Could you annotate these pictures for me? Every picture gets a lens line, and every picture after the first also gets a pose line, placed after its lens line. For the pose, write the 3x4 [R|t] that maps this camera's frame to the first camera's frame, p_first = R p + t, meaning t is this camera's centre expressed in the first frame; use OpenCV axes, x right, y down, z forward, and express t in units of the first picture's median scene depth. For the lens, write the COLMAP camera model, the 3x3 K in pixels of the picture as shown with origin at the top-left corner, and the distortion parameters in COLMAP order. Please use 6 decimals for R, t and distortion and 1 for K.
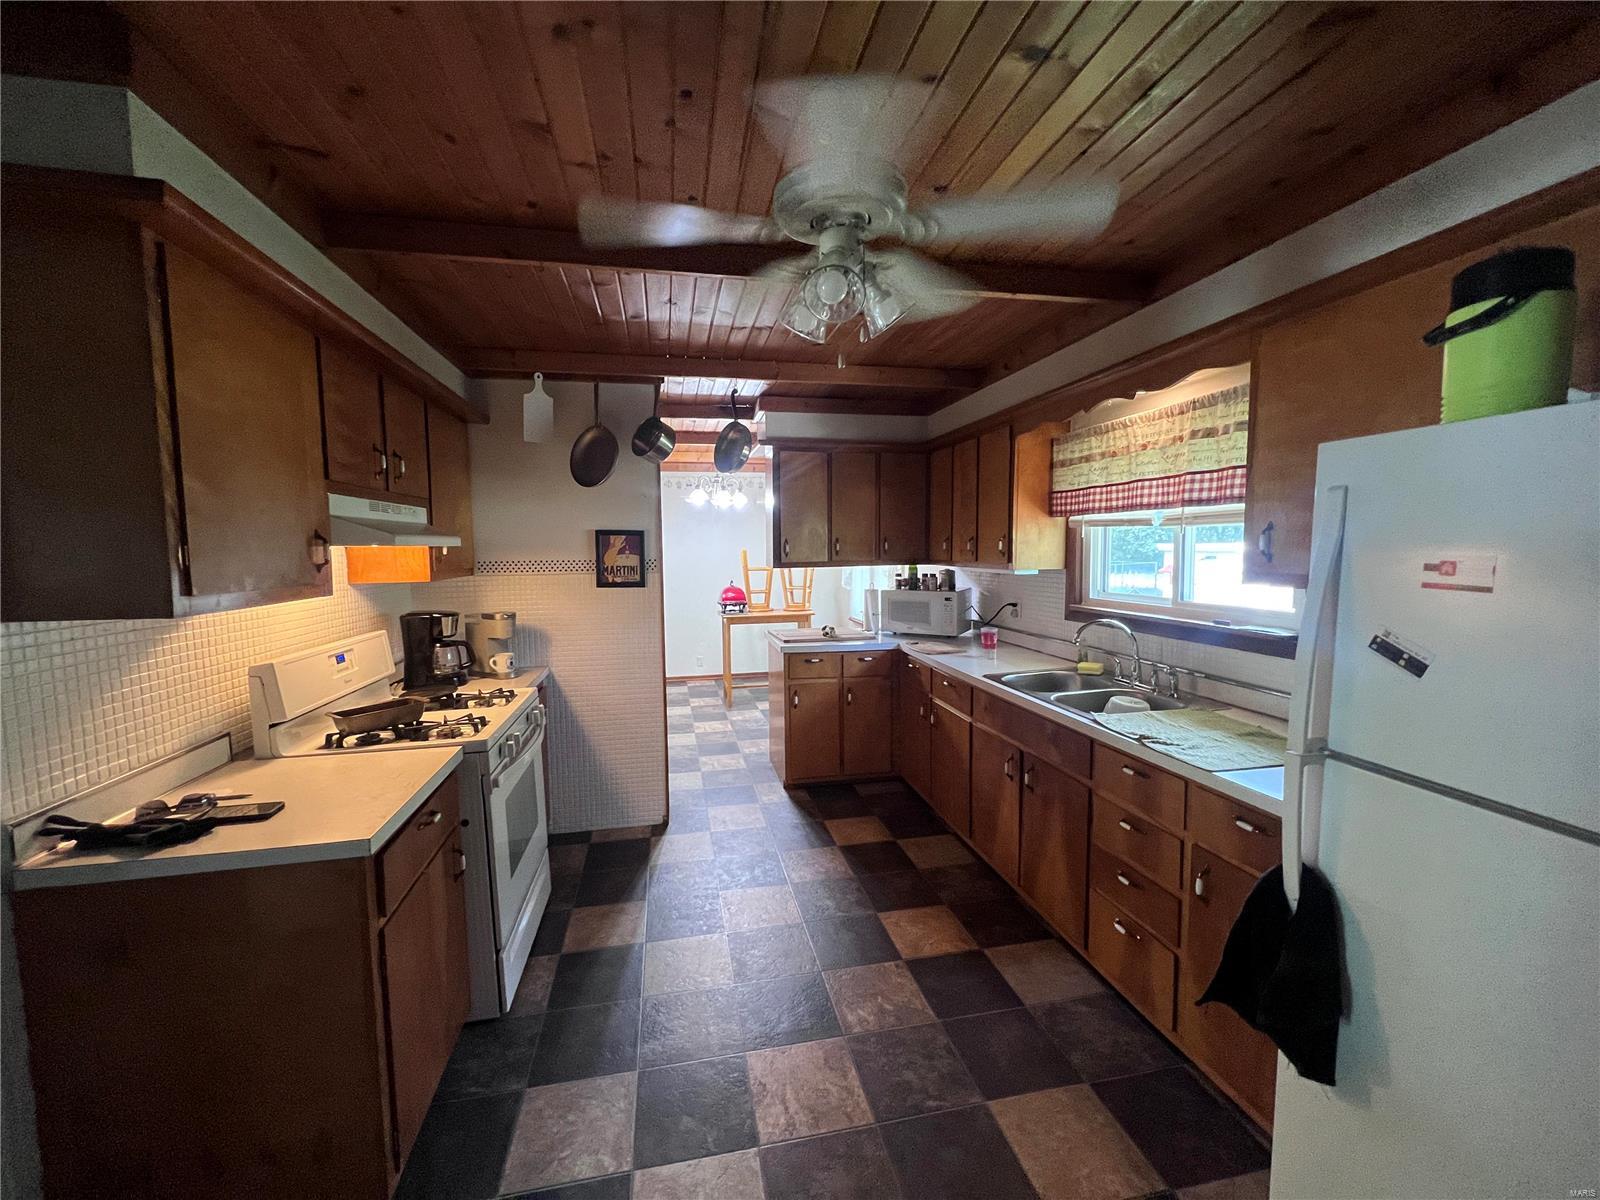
lens RADIAL K [[640.3, 0, 795.4], [0, 640.3, 598.0], [0, 0, 1]] dist [-0.003913, 0.000482]
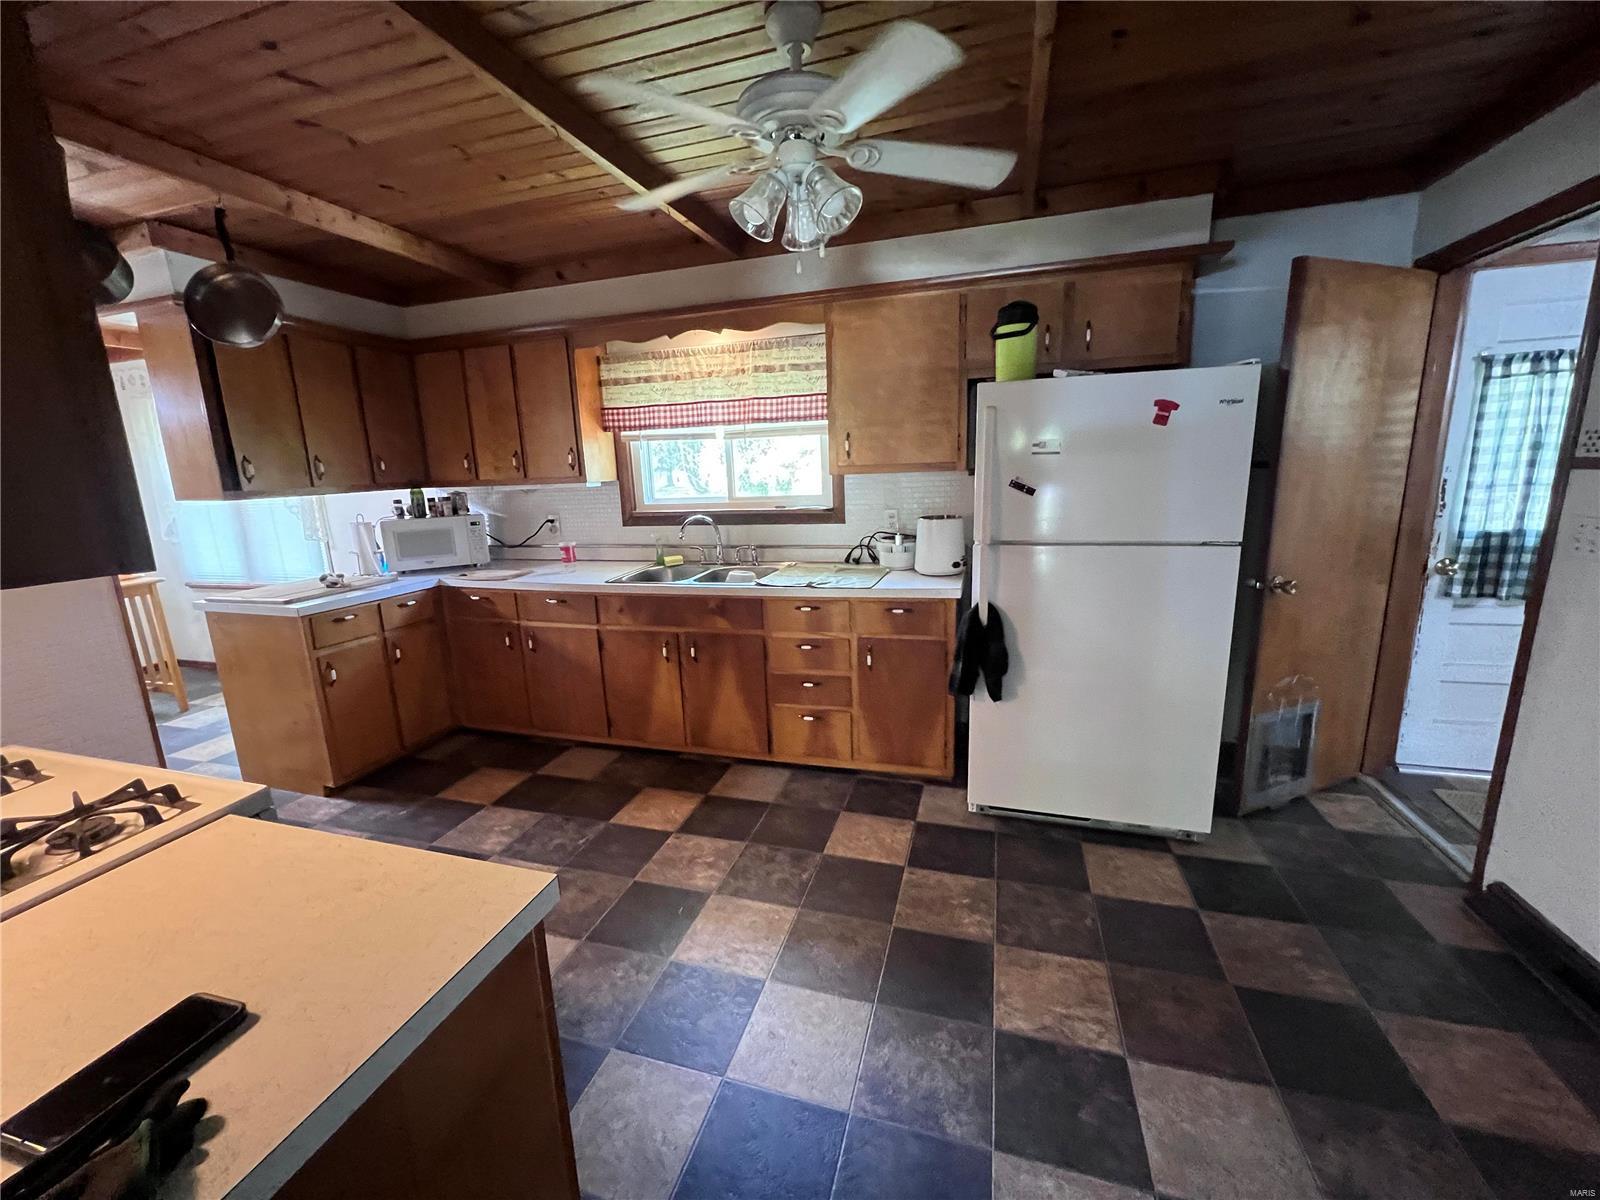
lens RADIAL K [[640.3, 0, 795.4], [0, 640.3, 598.0], [0, 0, 1]] dist [-0.003913, 0.000482]
pose [[0.481032, -0.187446, 0.856430, -0.455255], [0.102849, 0.982196, 0.157205, 0.012828], [-0.870649, 0.012462, 0.491746, 0.204840]]
